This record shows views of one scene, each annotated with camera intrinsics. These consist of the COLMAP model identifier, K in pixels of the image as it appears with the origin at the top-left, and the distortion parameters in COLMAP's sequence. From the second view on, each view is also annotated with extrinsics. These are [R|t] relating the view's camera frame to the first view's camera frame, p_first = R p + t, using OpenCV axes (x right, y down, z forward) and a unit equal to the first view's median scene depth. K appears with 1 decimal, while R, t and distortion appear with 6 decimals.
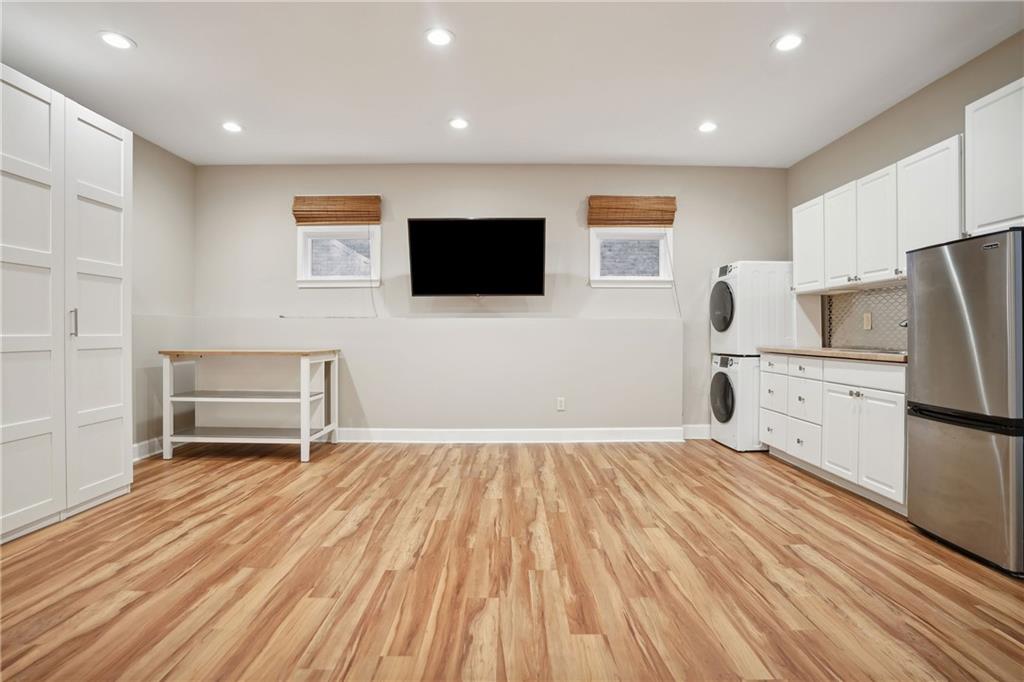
lens RADIAL K [[504.6, 0, 514.6], [0, 504.6, 336.7], [0, 0, 1]] dist [-0.065925, 0.021641]
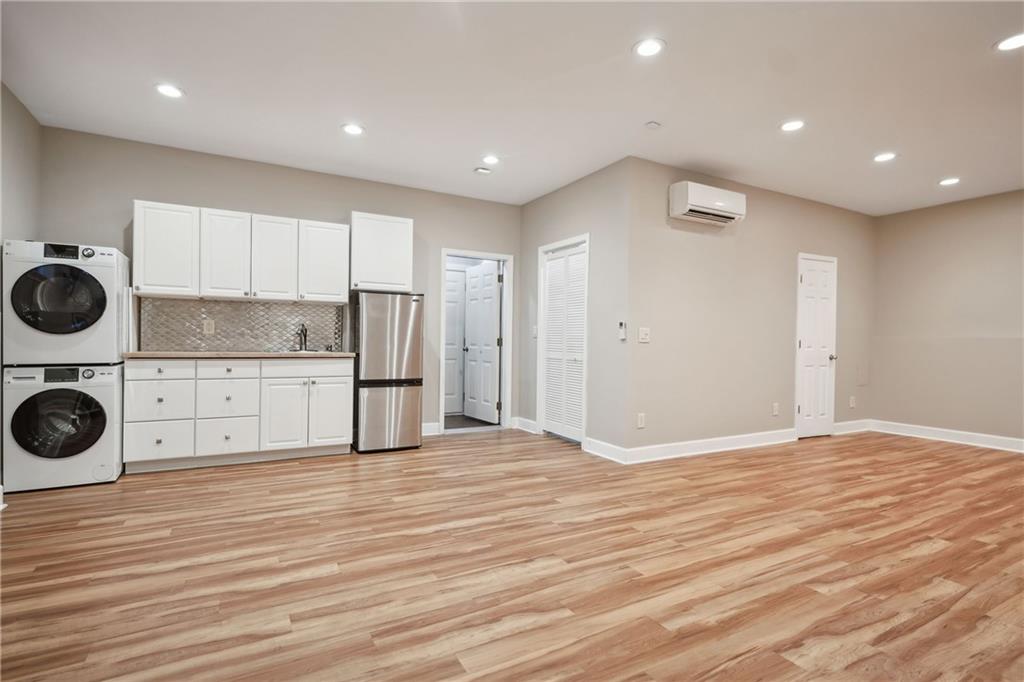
lens RADIAL K [[504.6, 0, 515.0], [0, 504.6, 342.2], [0, 0, 1]] dist [-0.065925, 0.021641]
pose [[-0.484716, -0.007476, 0.874640, -1.016185], [-0.005941, 0.999969, 0.005255, -0.009768], [-0.874652, -0.002649, -0.484745, 1.448450]]
